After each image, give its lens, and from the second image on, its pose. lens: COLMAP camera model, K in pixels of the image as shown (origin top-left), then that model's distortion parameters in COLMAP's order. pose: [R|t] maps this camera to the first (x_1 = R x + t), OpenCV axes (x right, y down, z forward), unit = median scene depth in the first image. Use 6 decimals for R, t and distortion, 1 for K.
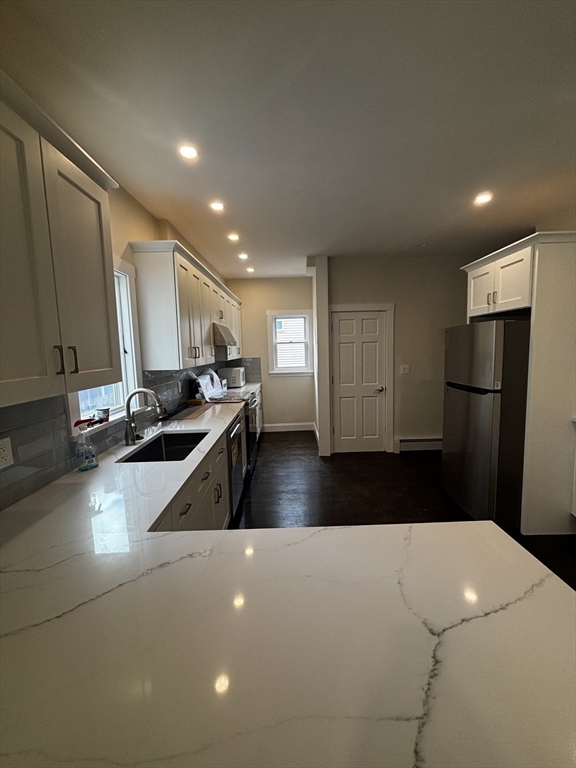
lens RADIAL K [[311.6, 0, 286.7], [0, 311.6, 381.3], [0, 0, 1]] dist [-0.000031, -0.000131]
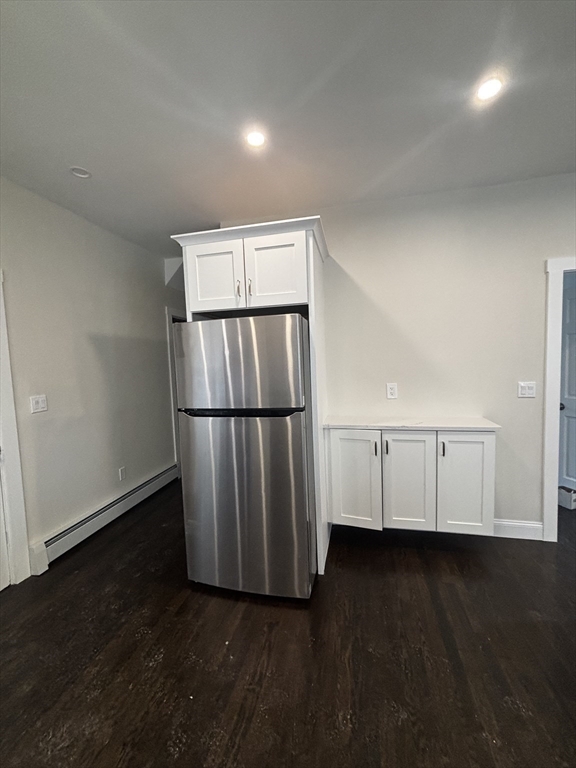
lens RADIAL K [[311.6, 0, 286.7], [0, 311.6, 381.3], [0, 0, 1]] dist [-0.000031, -0.000131]
pose [[0.222592, -0.049870, 0.973635, -0.031430], [0.131298, 0.991126, 0.020749, -0.032721], [-0.966030, 0.123218, 0.227164, 0.503538]]
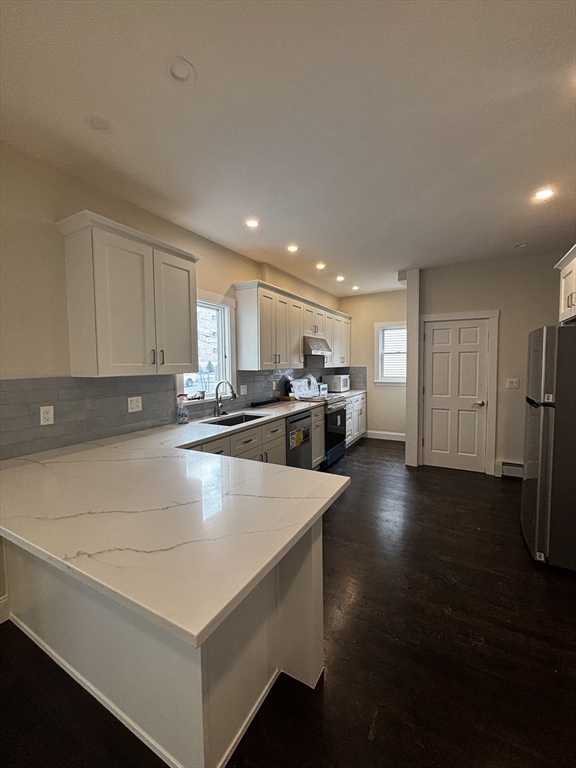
lens RADIAL K [[311.6, 0, 286.7], [0, 311.6, 381.3], [0, 0, 1]] dist [-0.000031, -0.000131]
pose [[0.869402, 0.047628, -0.491805, 0.270968], [-0.067263, 0.997486, -0.022306, 0.020448], [0.489506, 0.052473, 0.870419, -0.084947]]
